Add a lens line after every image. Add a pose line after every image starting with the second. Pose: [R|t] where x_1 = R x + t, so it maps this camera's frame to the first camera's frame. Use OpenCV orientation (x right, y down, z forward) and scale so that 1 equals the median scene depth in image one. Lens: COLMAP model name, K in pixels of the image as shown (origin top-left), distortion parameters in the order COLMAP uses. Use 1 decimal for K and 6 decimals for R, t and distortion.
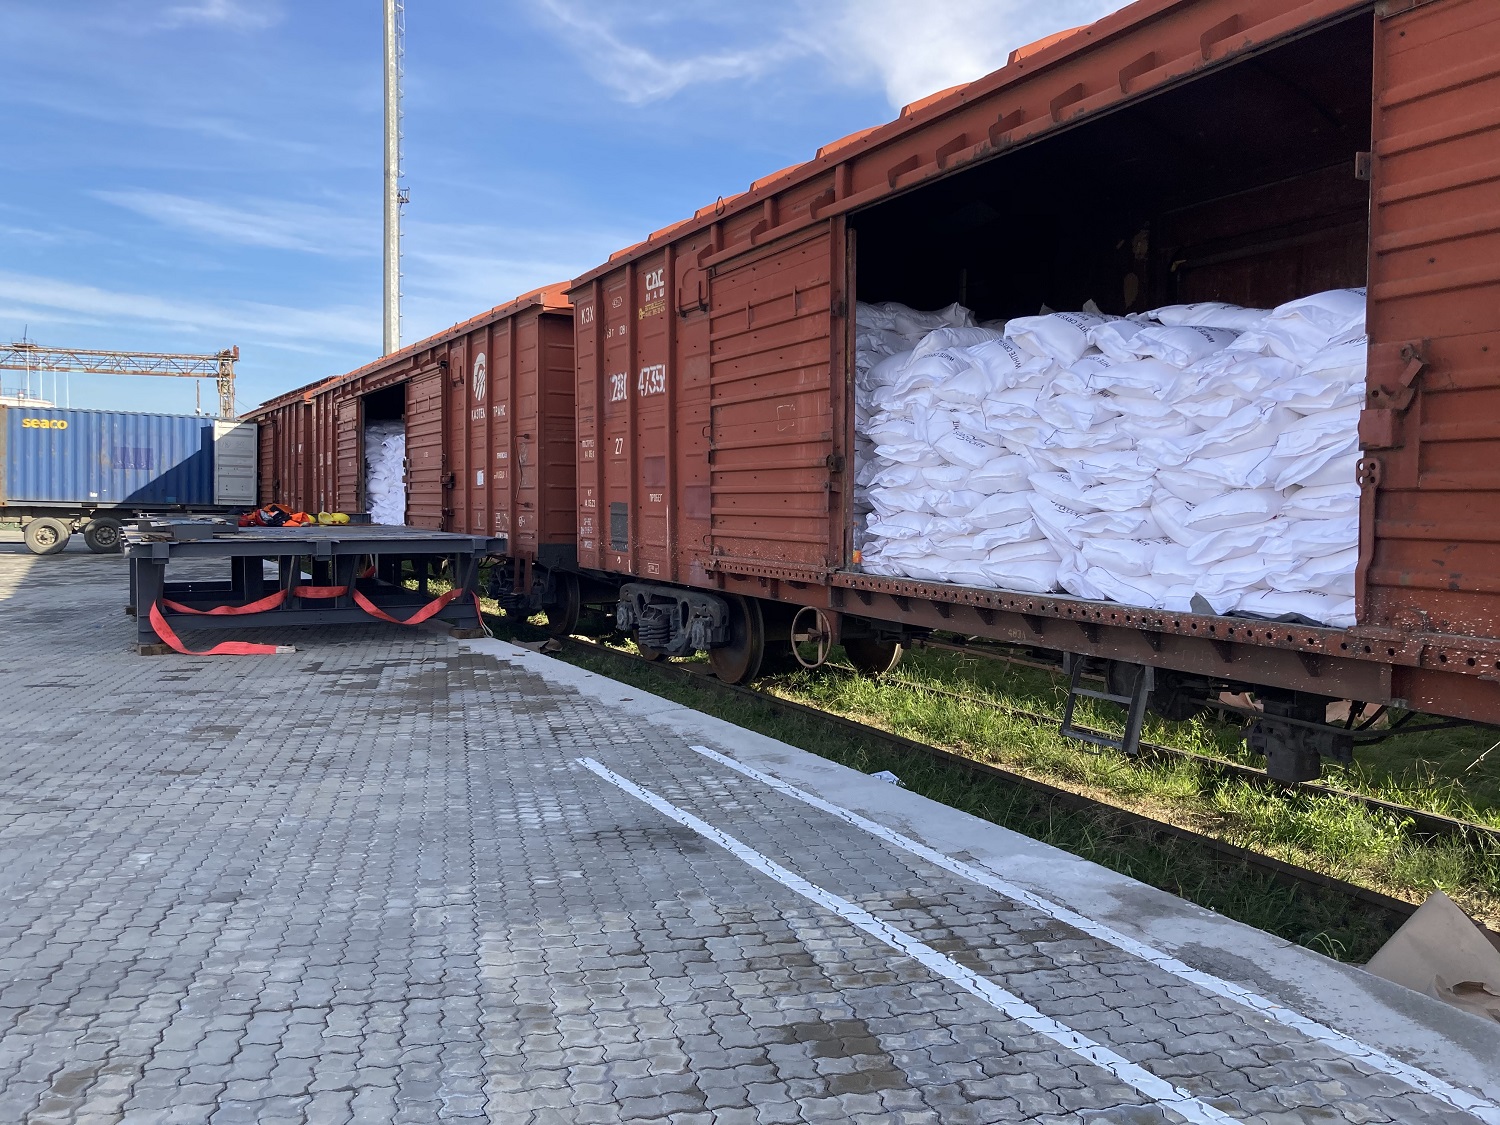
lens RADIAL K [[1264.7, 0, 750.0], [0, 1264.7, 562.5], [0, 0, 1]] dist [0.068389, -0.092158]
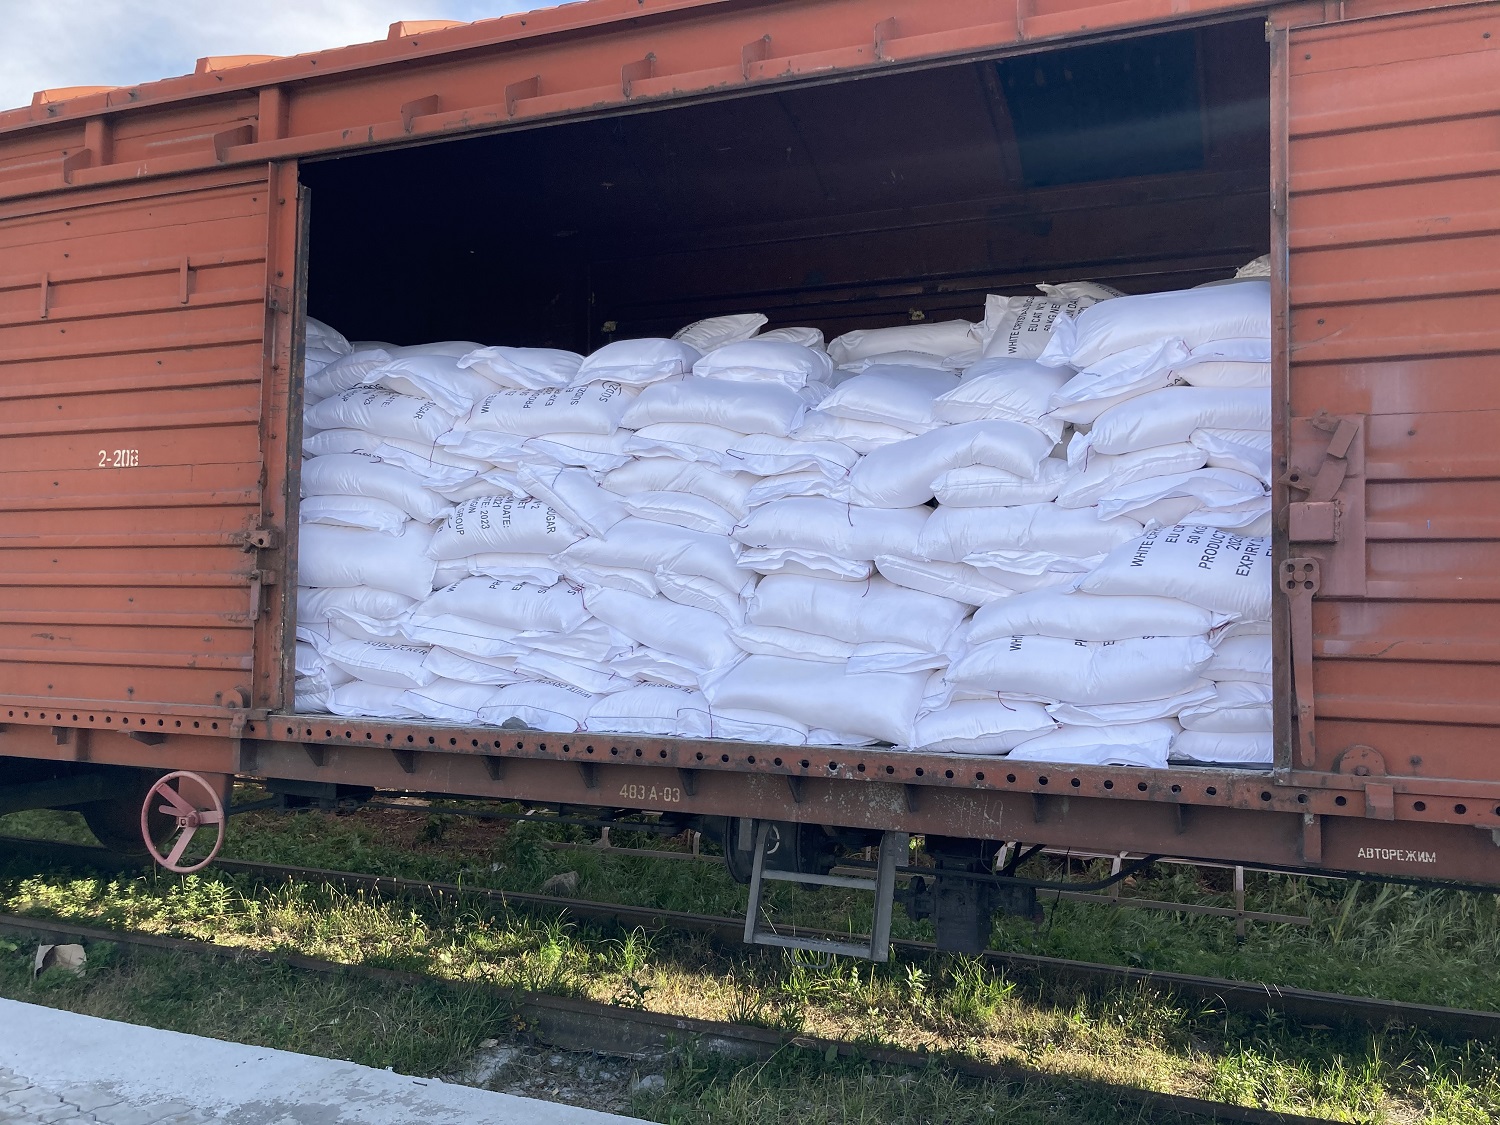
lens RADIAL K [[1264.7, 0, 750.0], [0, 1264.7, 562.5], [0, 0, 1]] dist [0.068389, -0.092158]
pose [[0.743722, 0.023220, 0.668085, -0.179829], [0.027030, 0.997535, -0.064760, -0.021302], [-0.667942, 0.066221, 0.741261, 0.372631]]
